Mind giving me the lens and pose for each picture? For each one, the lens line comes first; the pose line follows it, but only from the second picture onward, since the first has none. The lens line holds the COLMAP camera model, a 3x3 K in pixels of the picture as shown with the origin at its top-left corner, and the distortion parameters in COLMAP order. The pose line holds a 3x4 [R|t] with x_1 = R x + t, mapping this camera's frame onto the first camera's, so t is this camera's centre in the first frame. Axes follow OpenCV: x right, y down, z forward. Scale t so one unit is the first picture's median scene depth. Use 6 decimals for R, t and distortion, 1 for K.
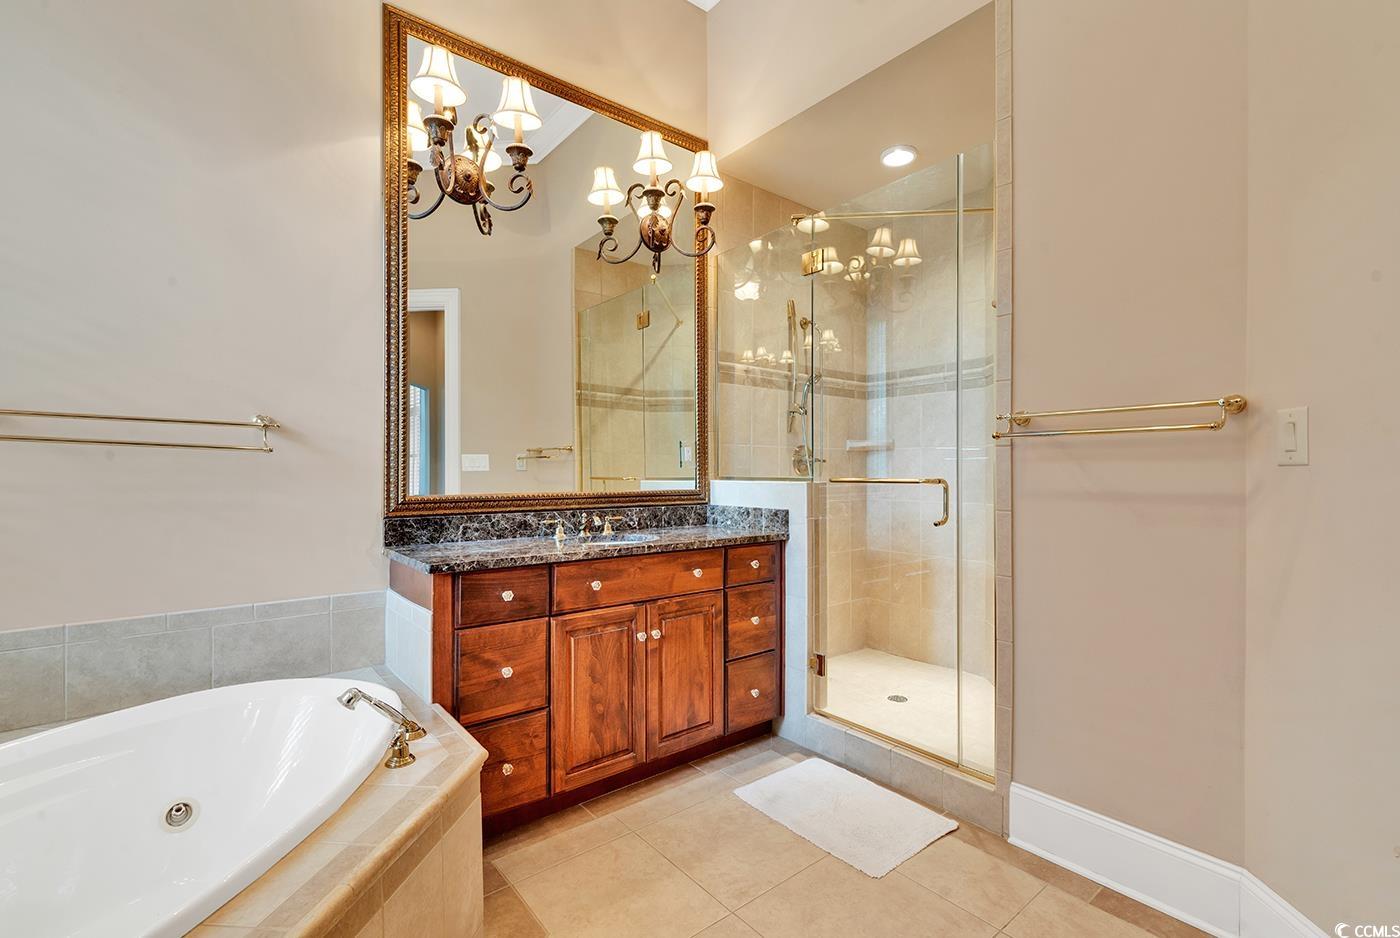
lens RADIAL K [[635.7, 0, 701.4], [0, 635.7, 473.7], [0, 0, 1]] dist [0.012976, -0.003731]
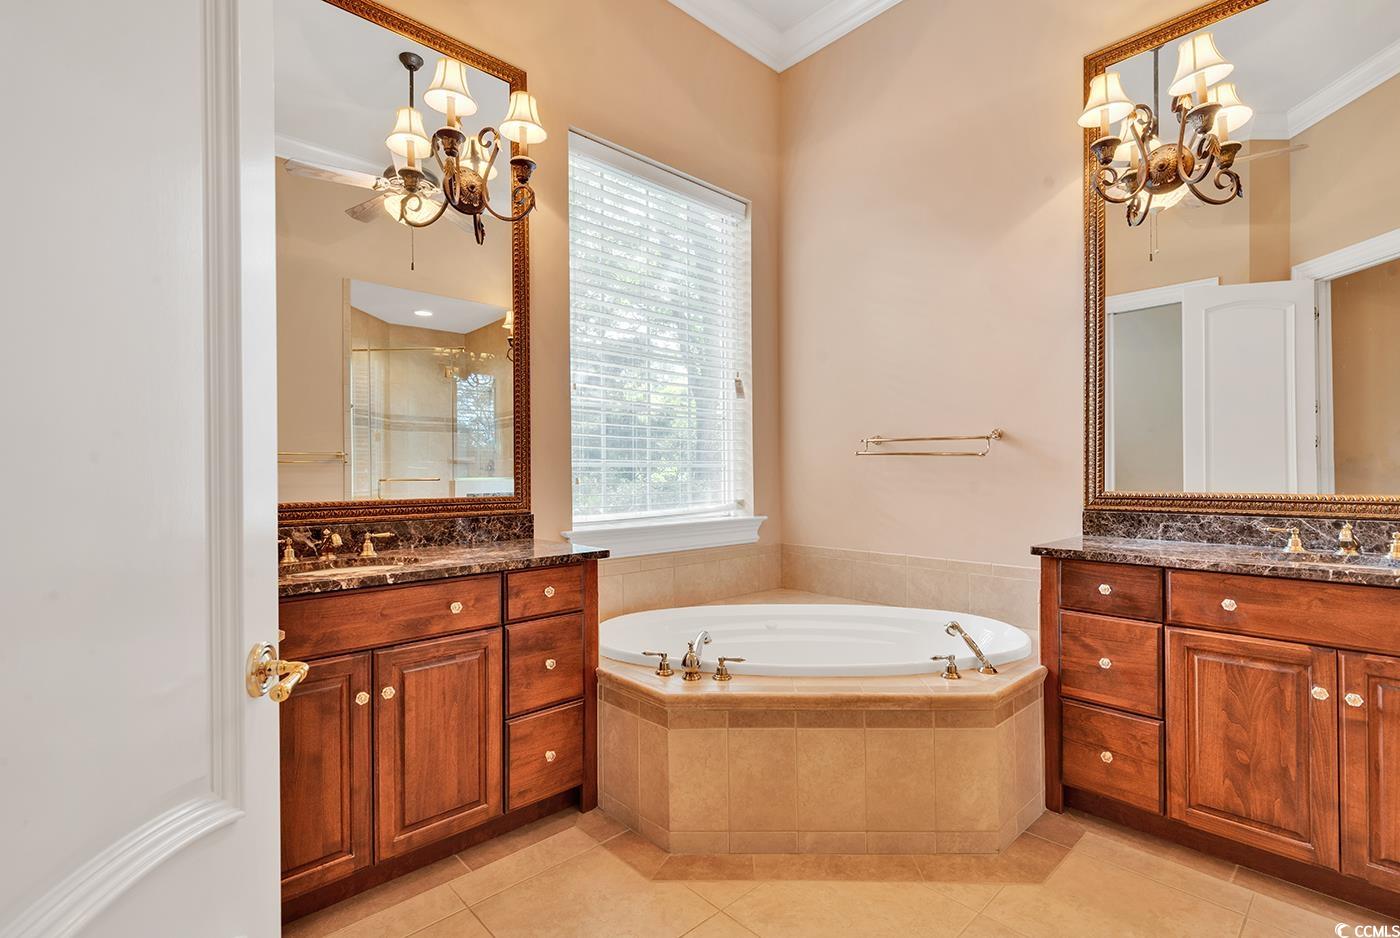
lens RADIAL K [[644.4, 0, 695.7], [0, 644.4, 474.5], [0, 0, 1]] dist [0.002988, -0.000214]
pose [[0.052130, 0.003994, -0.998632, 0.590901], [0.003373, 0.999986, 0.004175, -0.000776], [0.998635, -0.003586, 0.052116, 0.236899]]
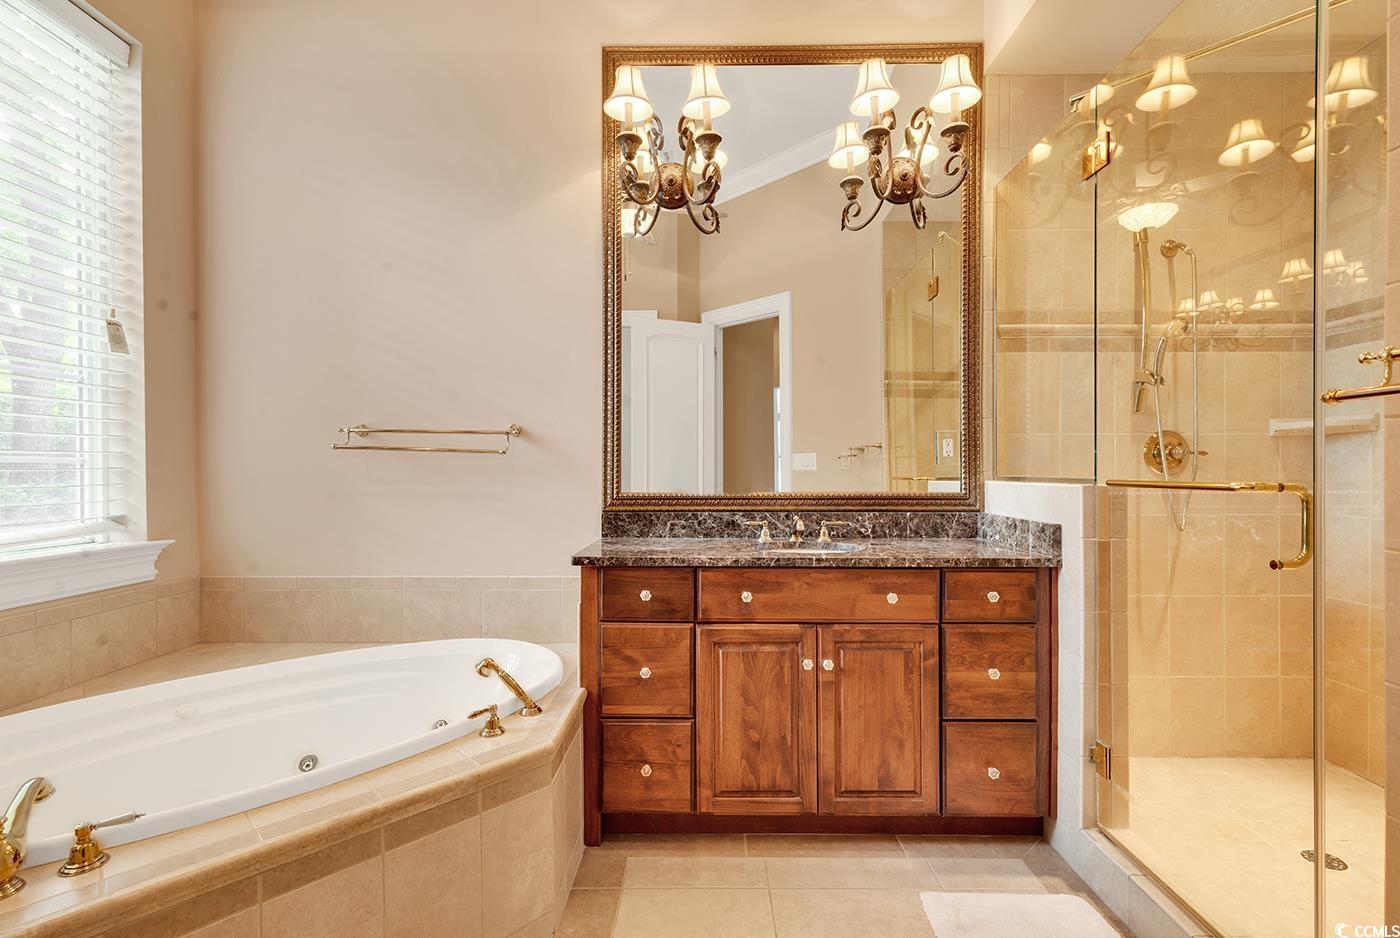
lens RADIAL K [[635.7, 0, 701.4], [0, 635.7, 473.7], [0, 0, 1]] dist [0.012976, -0.003731]
pose [[0.766640, 0.003272, -0.642068, 0.331086], [-0.001895, 0.999994, 0.002833, -0.000015], [0.642074, -0.000955, 0.766642, 0.250241]]
